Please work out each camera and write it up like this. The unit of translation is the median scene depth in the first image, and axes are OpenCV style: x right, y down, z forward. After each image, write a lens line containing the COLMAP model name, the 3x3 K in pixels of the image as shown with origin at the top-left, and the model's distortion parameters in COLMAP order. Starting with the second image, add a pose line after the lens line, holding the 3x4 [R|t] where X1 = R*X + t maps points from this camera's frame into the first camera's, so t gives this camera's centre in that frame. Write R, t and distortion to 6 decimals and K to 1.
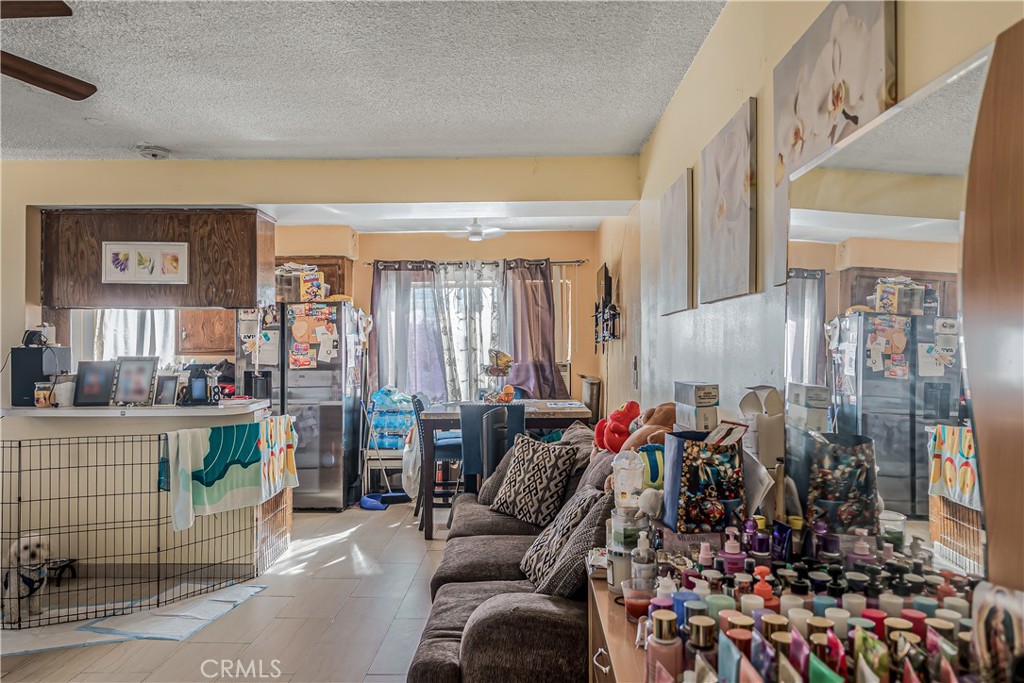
lens RADIAL K [[708.4, 0, 512.1], [0, 708.4, 341.7], [0, 0, 1]] dist [0.000016, 0.000001]
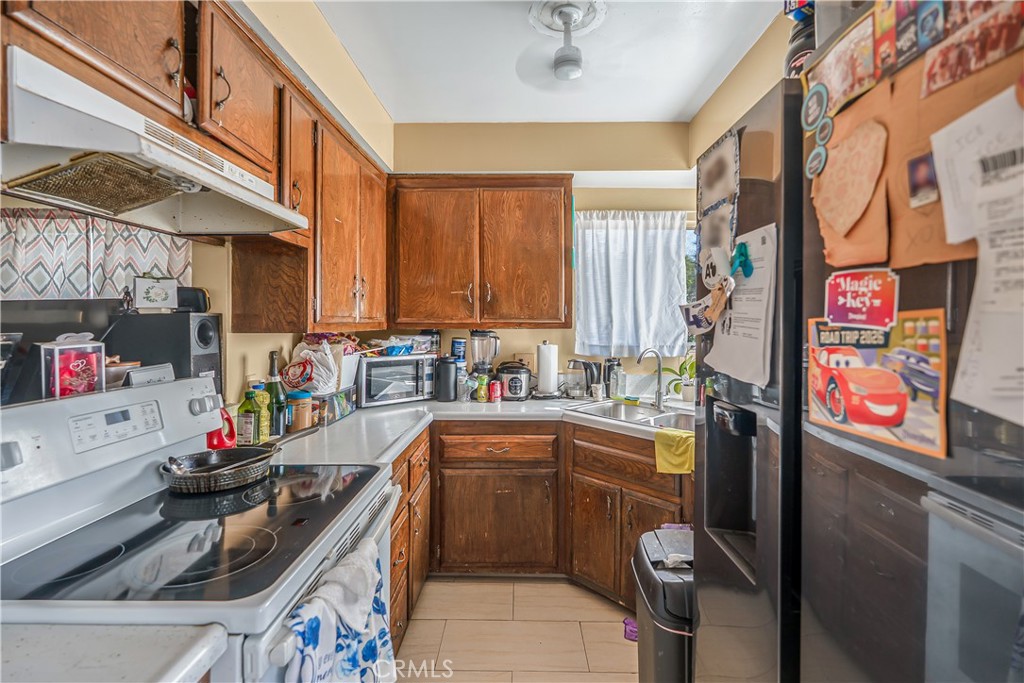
lens RADIAL K [[473.2, 0, 512.9], [0, 473.2, 336.4], [0, 0, 1]] dist [-0.000128, -0.000014]
pose [[0.006463, 0.009769, -0.999931, -0.195059], [0.004308, 0.999943, 0.009797, 0.014005], [0.999970, -0.004371, 0.006421, 0.924976]]
